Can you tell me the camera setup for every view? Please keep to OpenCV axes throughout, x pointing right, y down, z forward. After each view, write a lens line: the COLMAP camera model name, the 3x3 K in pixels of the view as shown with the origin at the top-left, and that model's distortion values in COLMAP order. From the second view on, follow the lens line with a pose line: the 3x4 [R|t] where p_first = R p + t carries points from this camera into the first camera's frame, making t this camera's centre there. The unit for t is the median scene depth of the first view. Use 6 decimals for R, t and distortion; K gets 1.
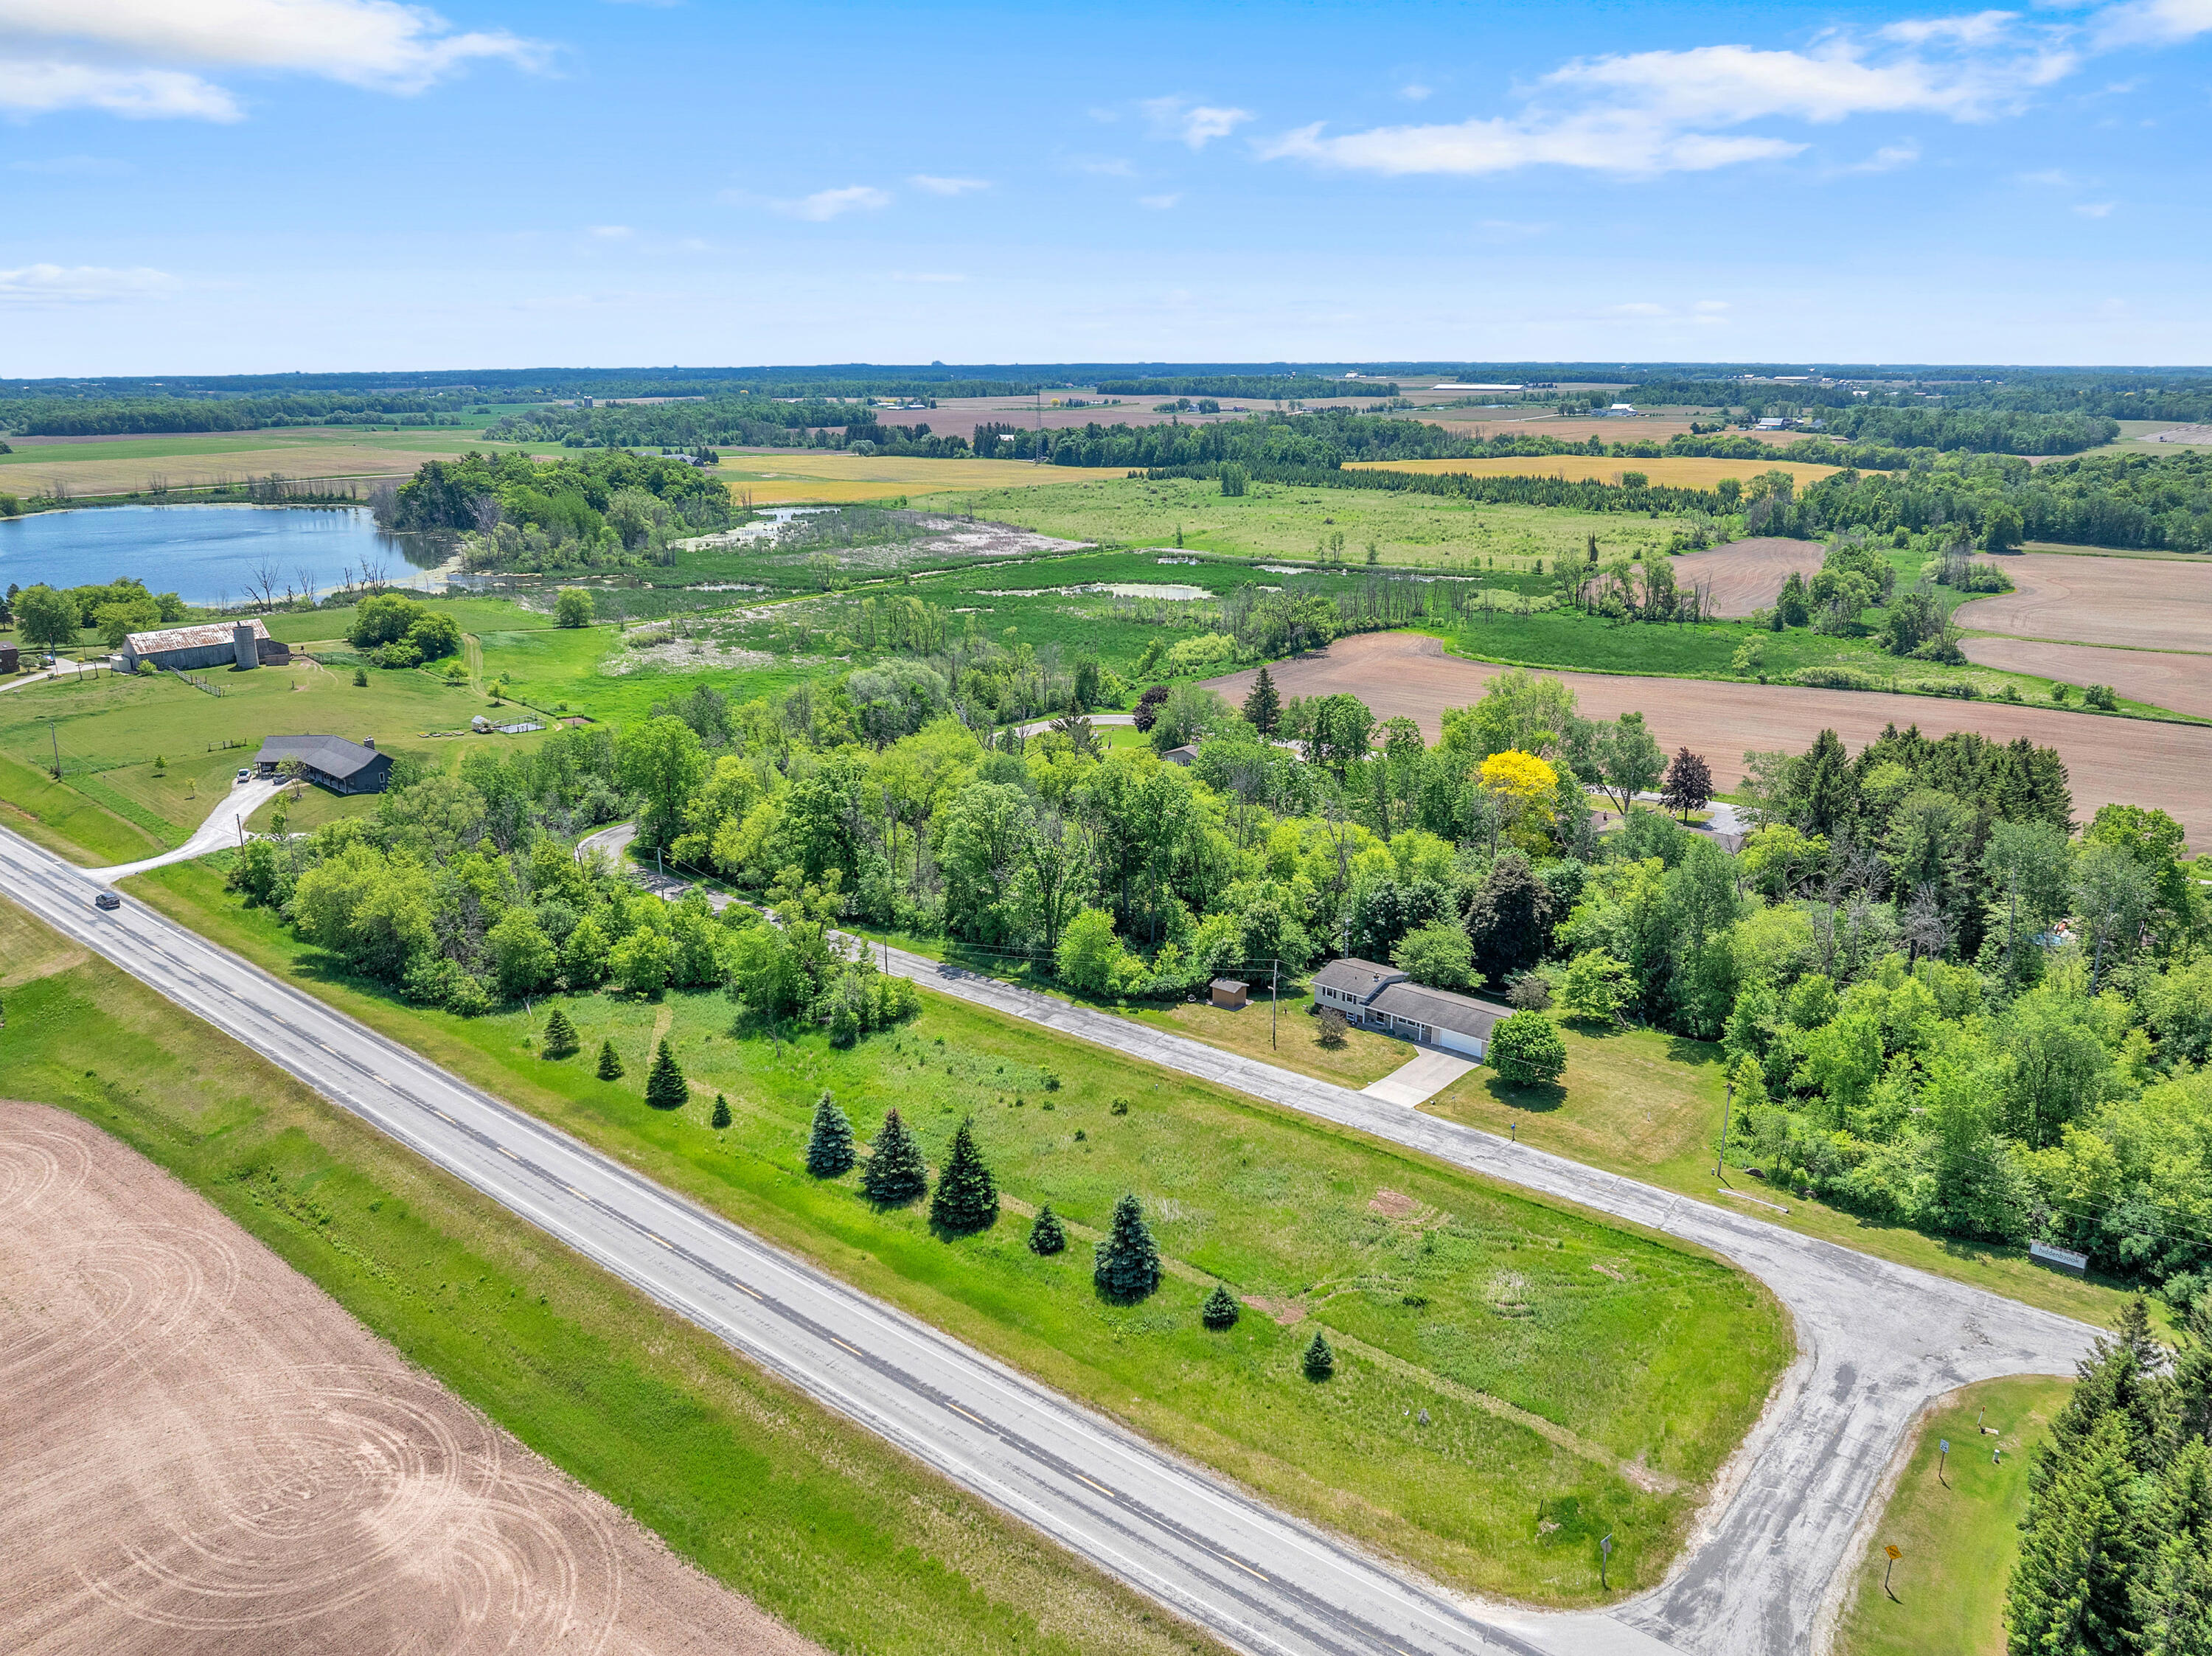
lens RADIAL K [[1605.6, 0, 1127.9], [0, 1605.6, 830.7], [0, 0, 1]] dist [-0.037840, -0.003367]
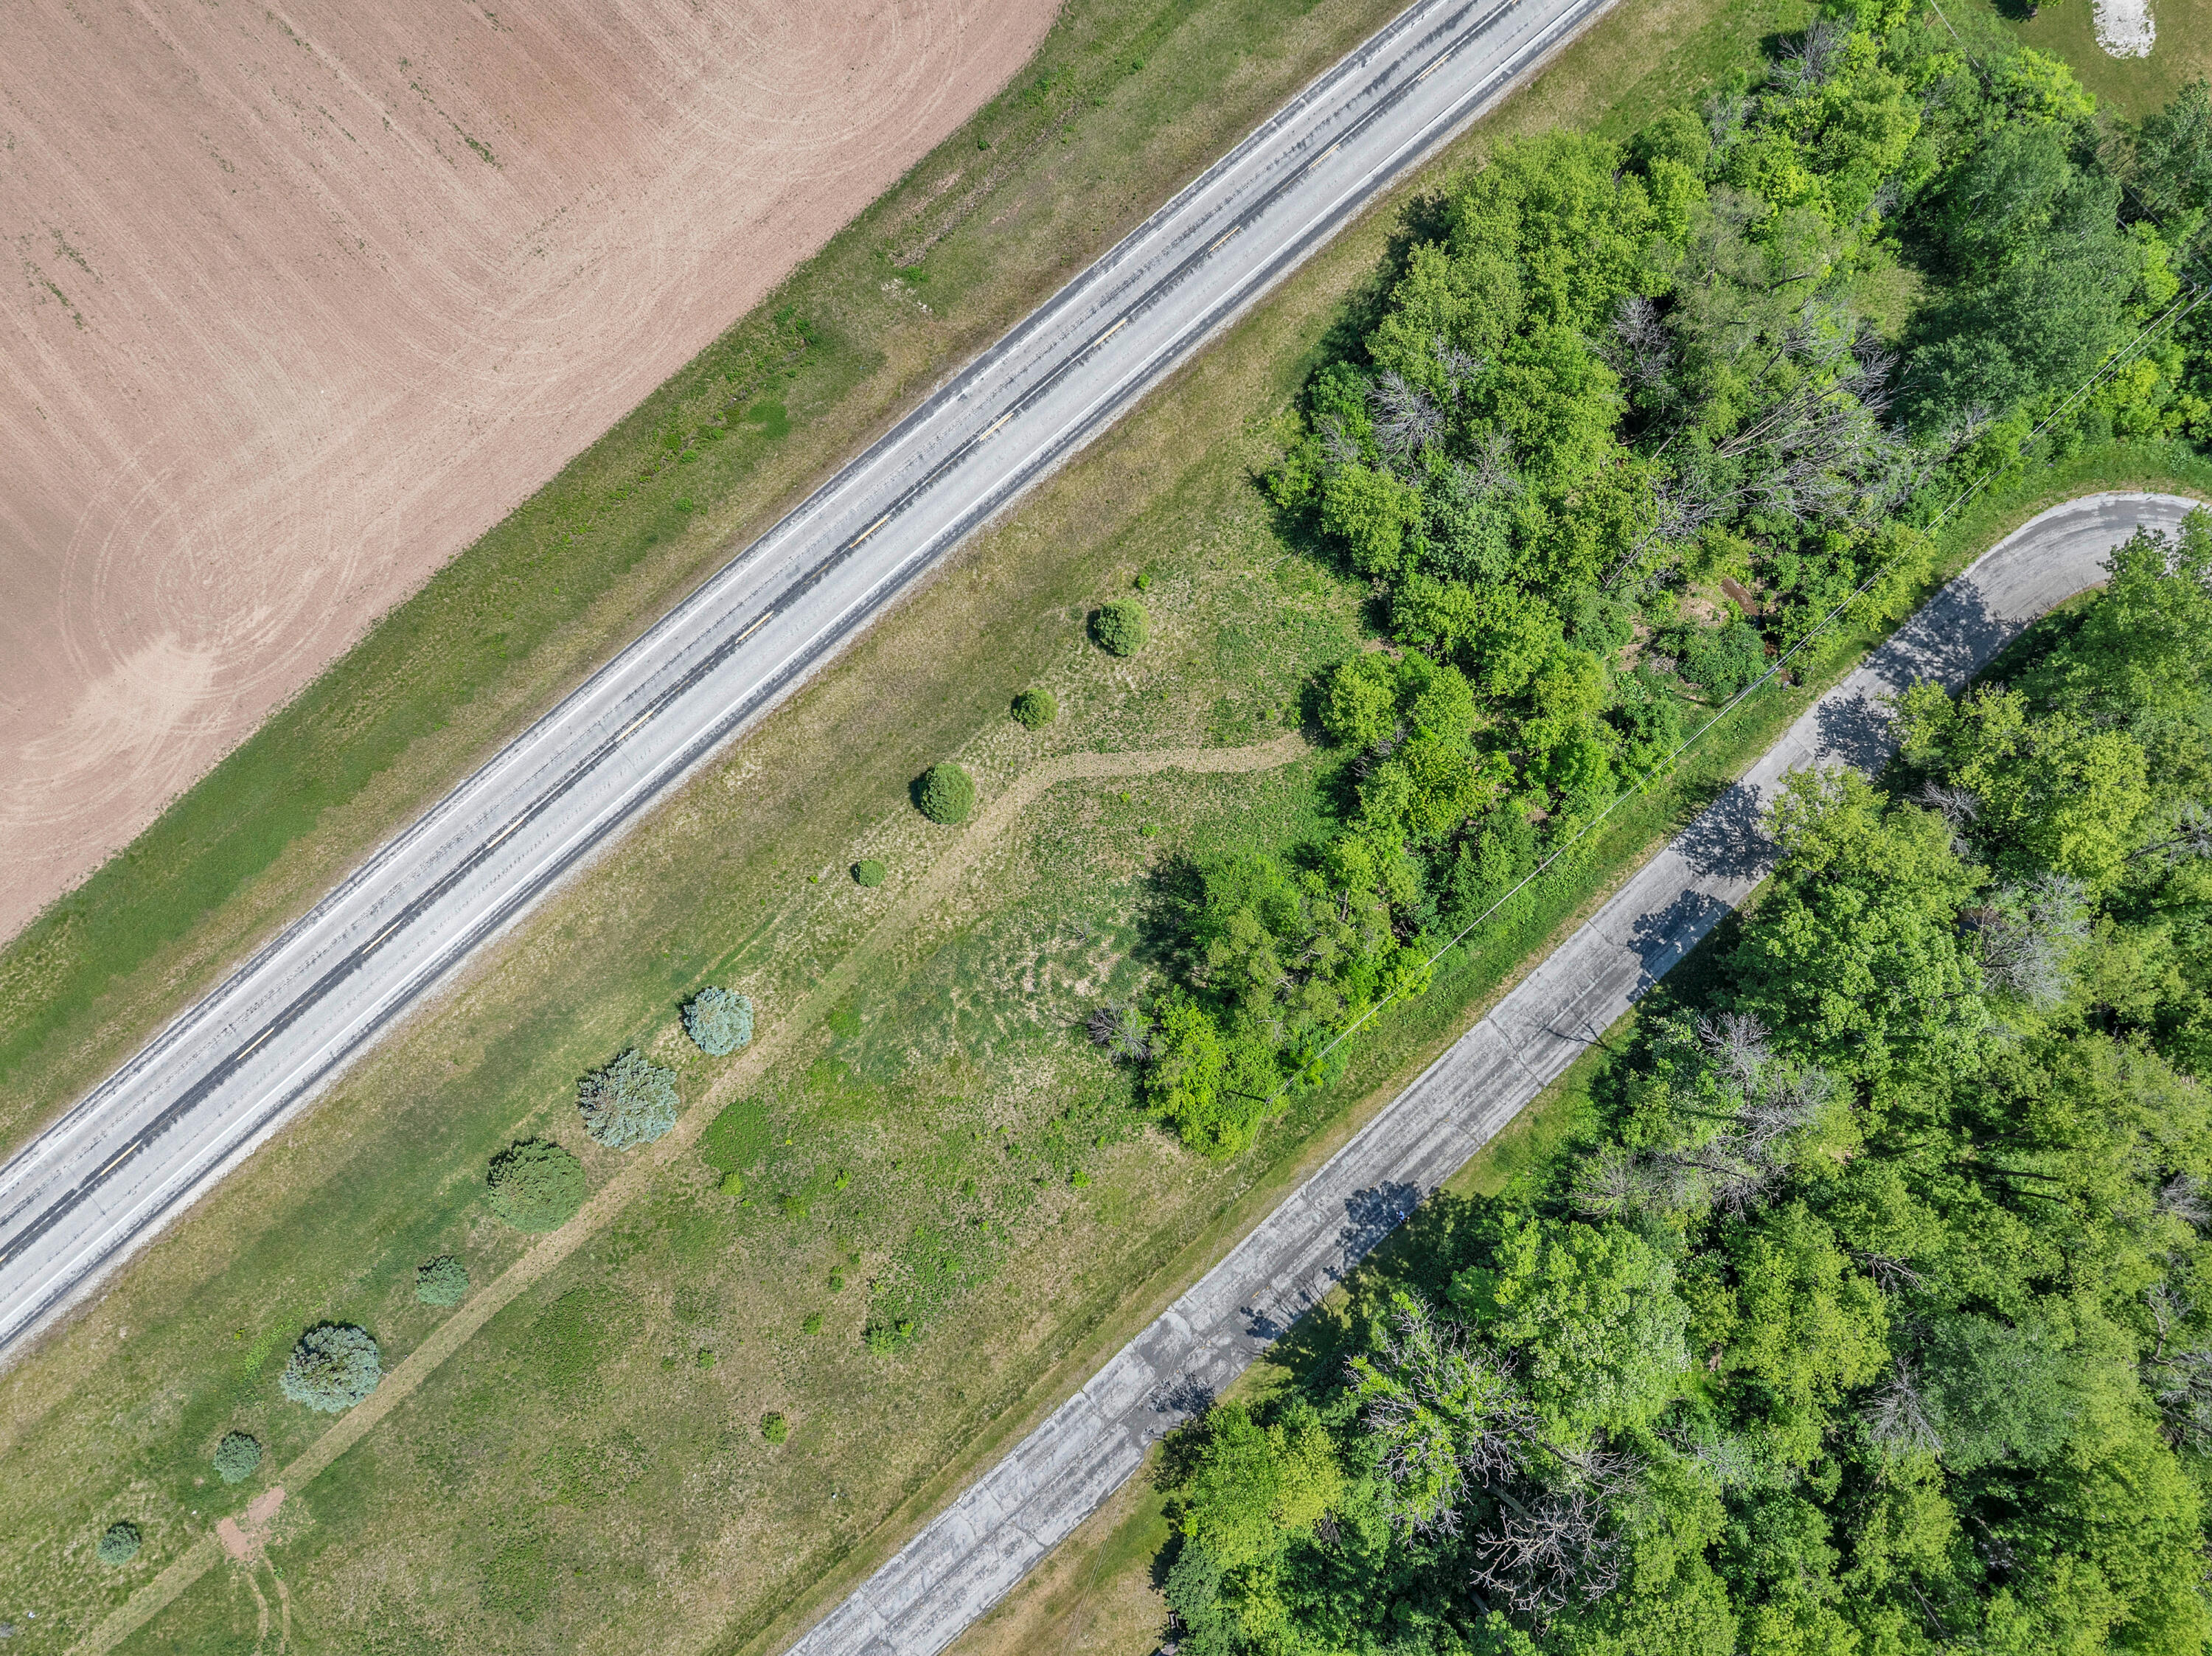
lens RADIAL K [[1556.9, 0, 1078.8], [0, 1556.9, 814.9], [0, 0, 1]] dist [-0.035051, -0.005477]
pose [[-0.154457, 0.970385, -0.185730, -0.127936], [-0.280935, 0.137090, 0.949885, -0.434404], [0.947216, 0.198894, 0.251440, 0.721819]]
